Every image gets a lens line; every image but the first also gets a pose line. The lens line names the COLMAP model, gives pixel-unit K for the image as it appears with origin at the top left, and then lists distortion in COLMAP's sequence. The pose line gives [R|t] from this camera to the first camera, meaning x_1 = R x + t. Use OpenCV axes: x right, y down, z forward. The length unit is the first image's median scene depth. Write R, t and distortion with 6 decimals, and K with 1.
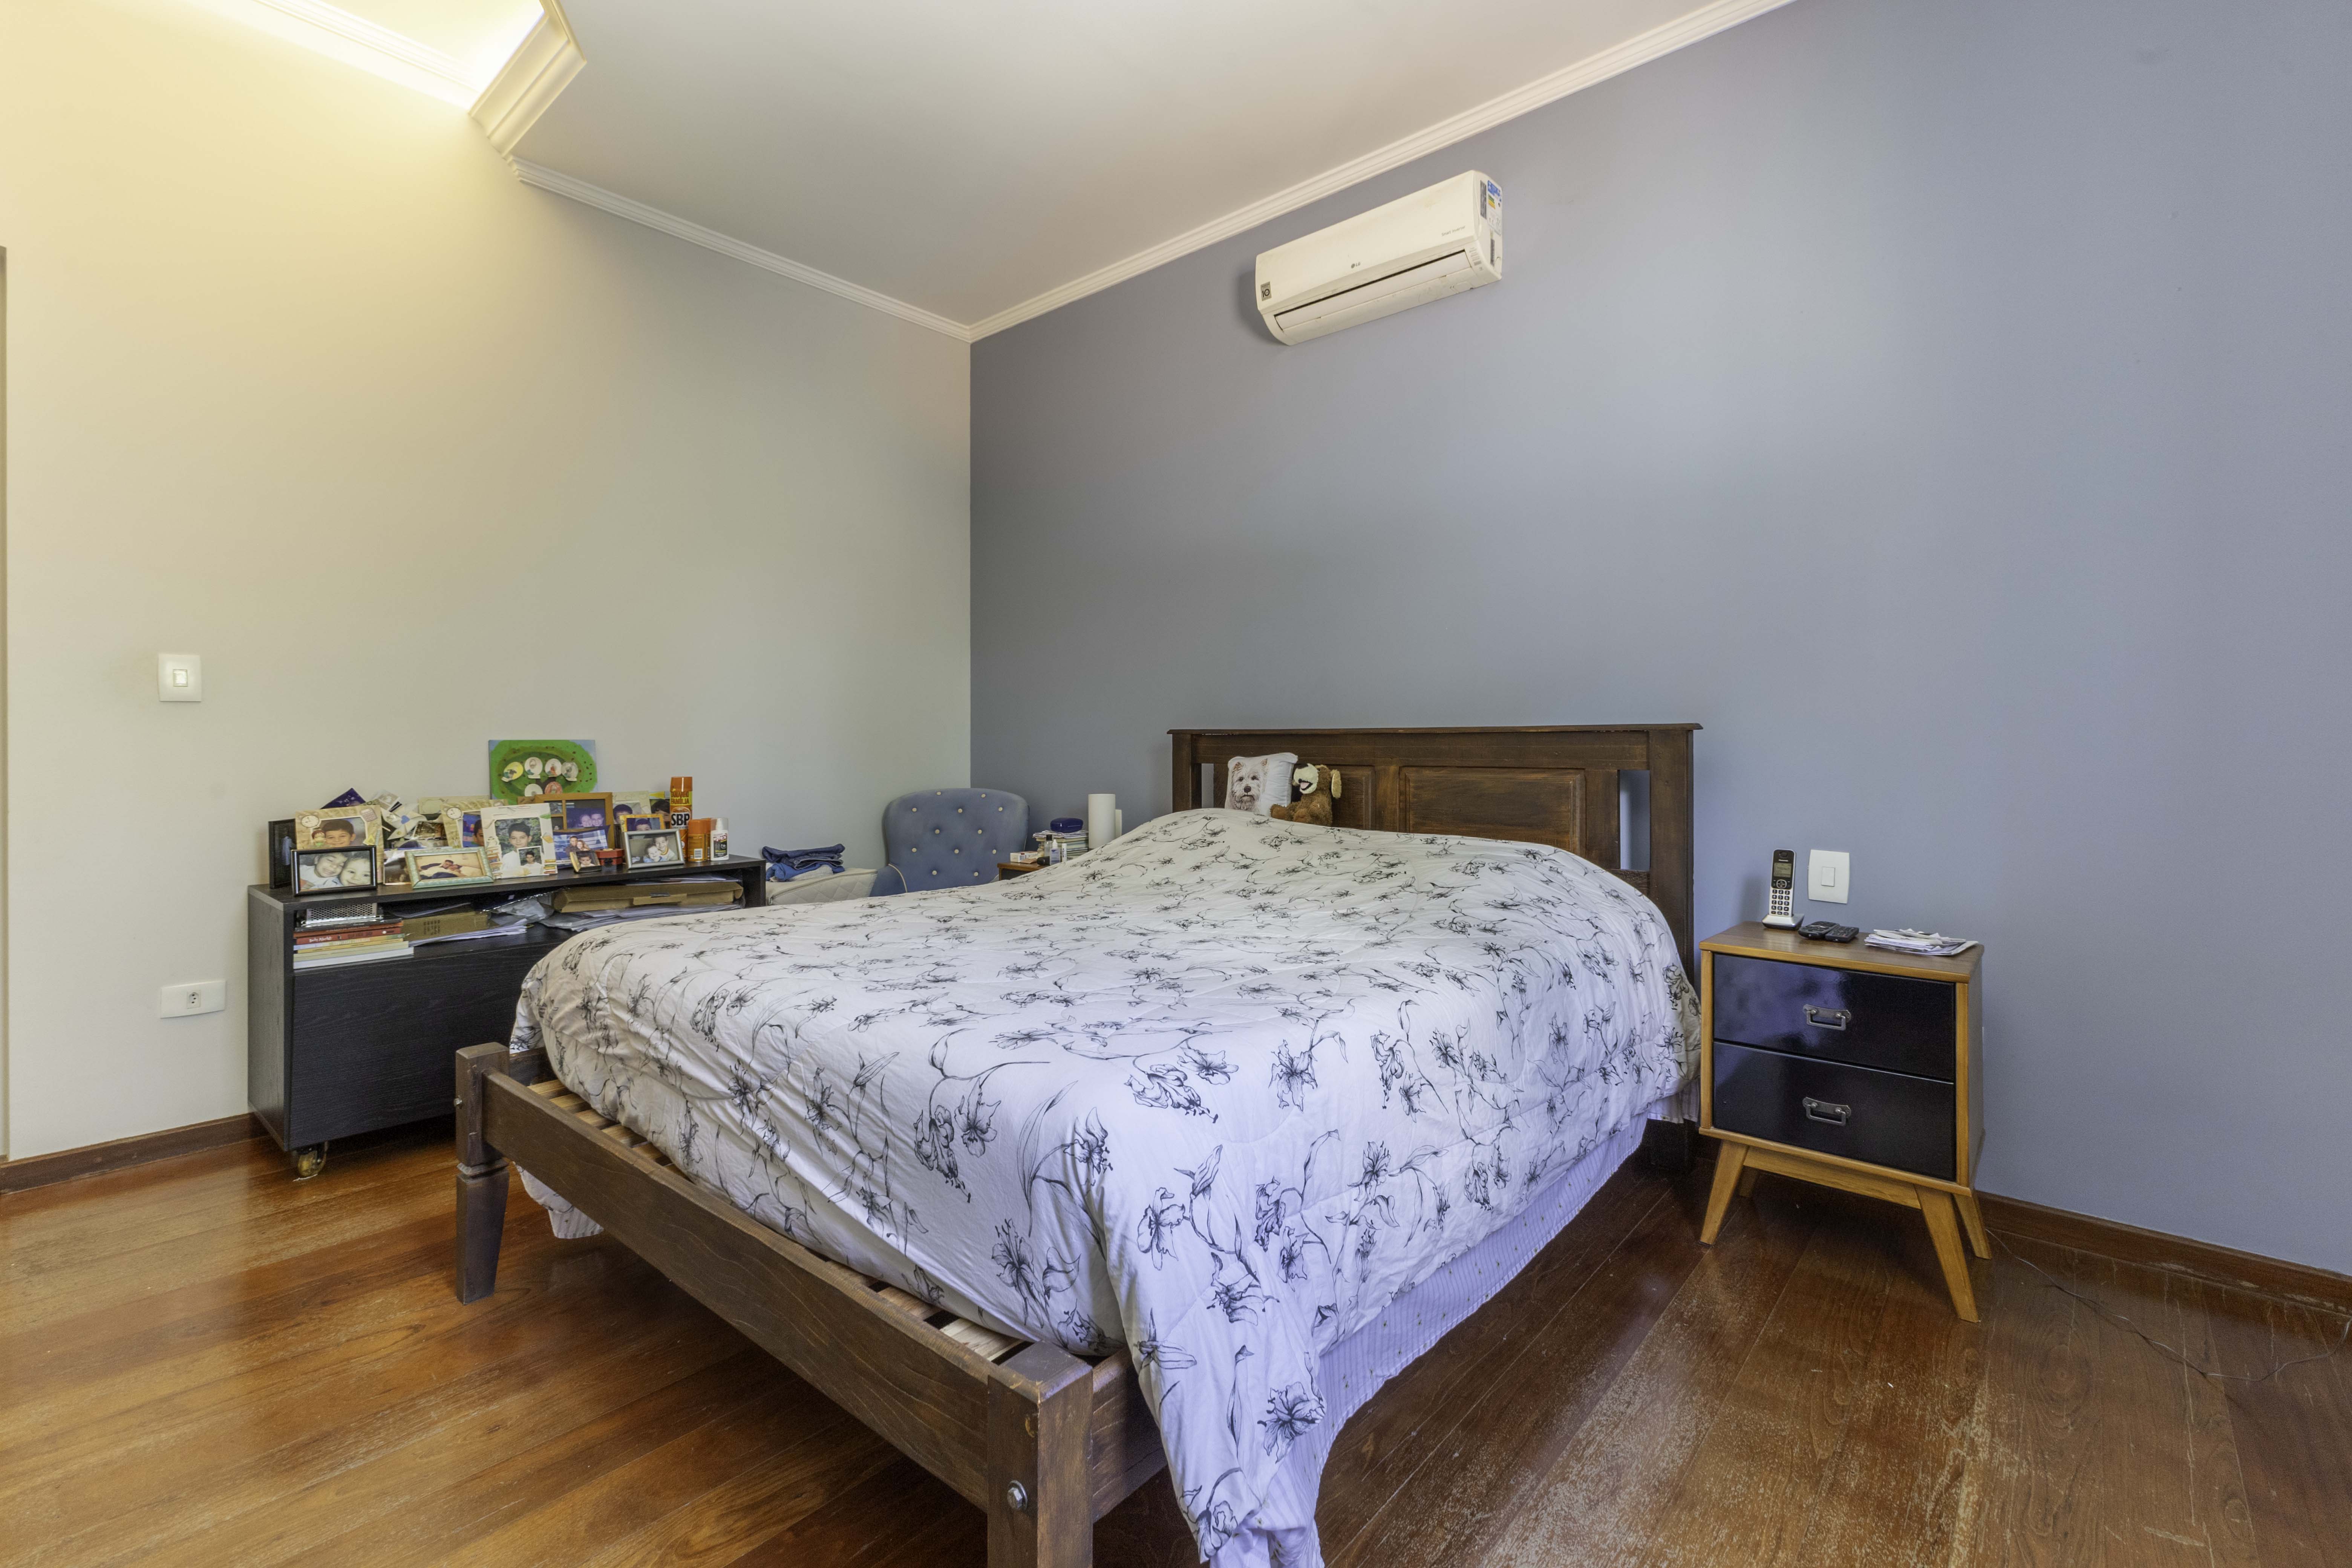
lens RADIAL K [[1032.9, 0, 1175.0], [0, 1032.9, 769.7], [0, 0, 1]] dist [0.004617, 0.000130]
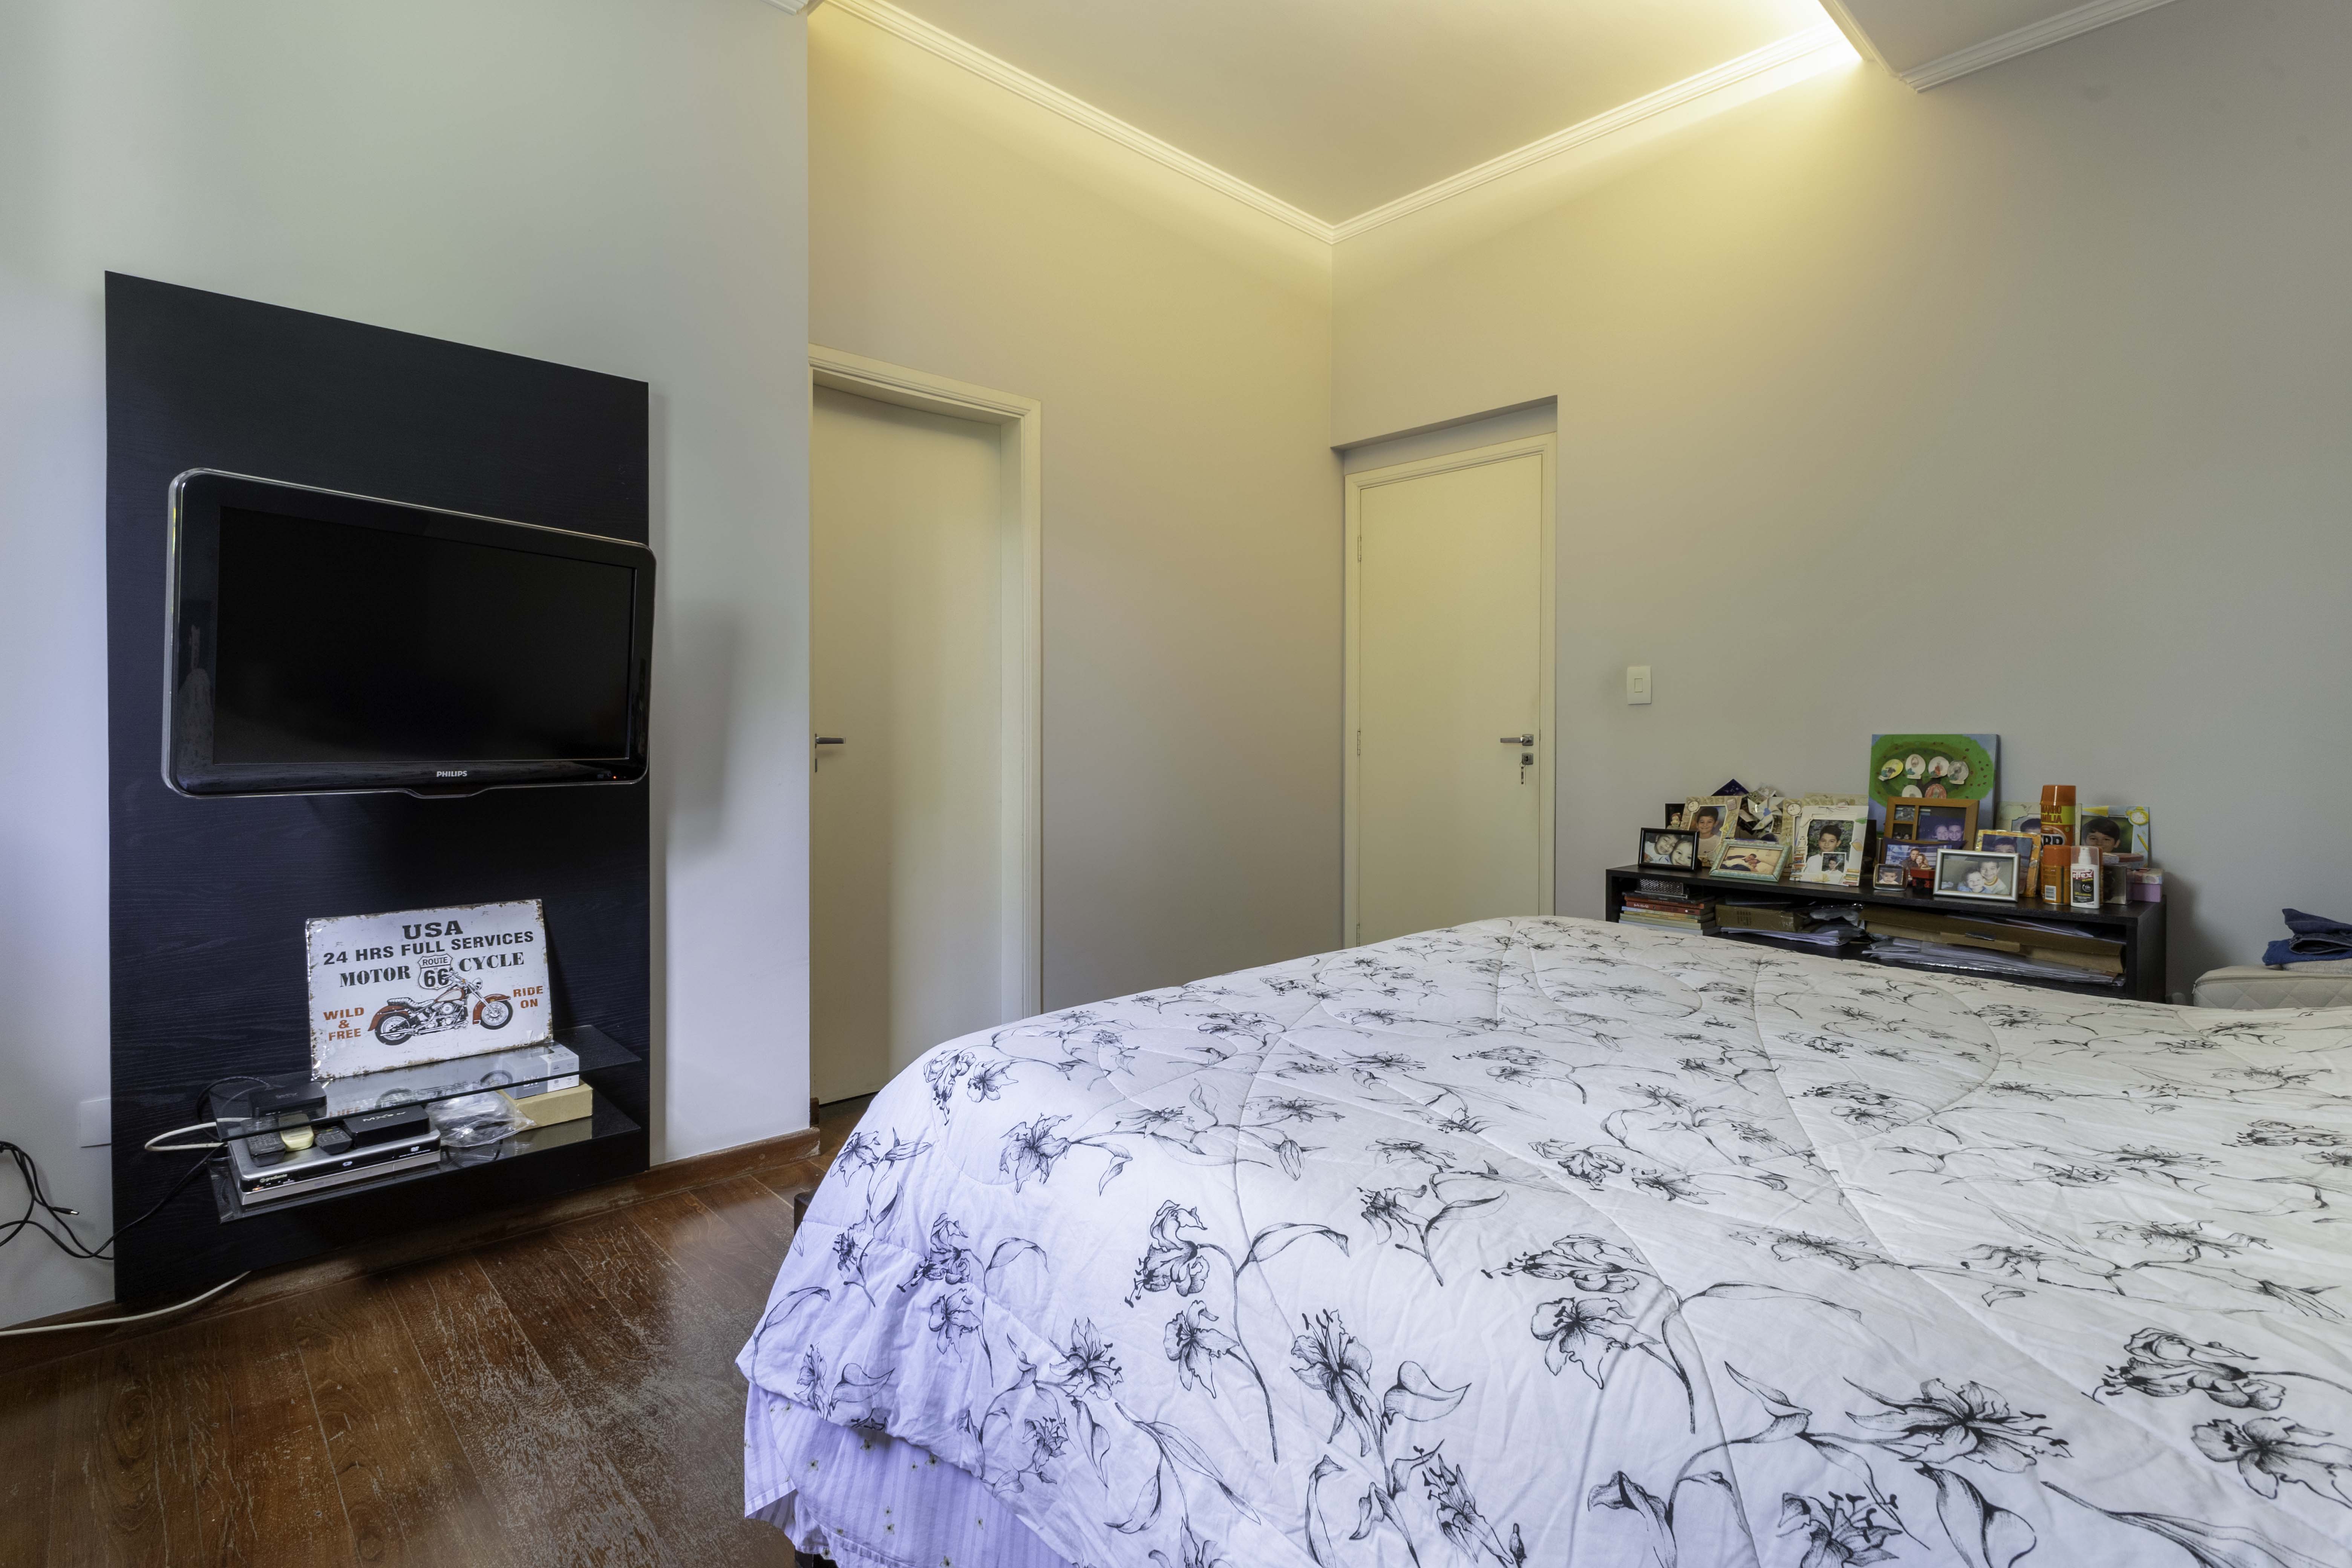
lens RADIAL K [[1146.4, 0, 1166.4], [0, 1146.4, 731.1], [0, 0, 1]] dist [0.001499, 0.000082]
pose [[-0.099369, -0.000422, -0.995051, 0.437377], [-0.026851, 0.999637, 0.002258, -0.018322], [0.994688, 0.026943, -0.099345, 0.512888]]
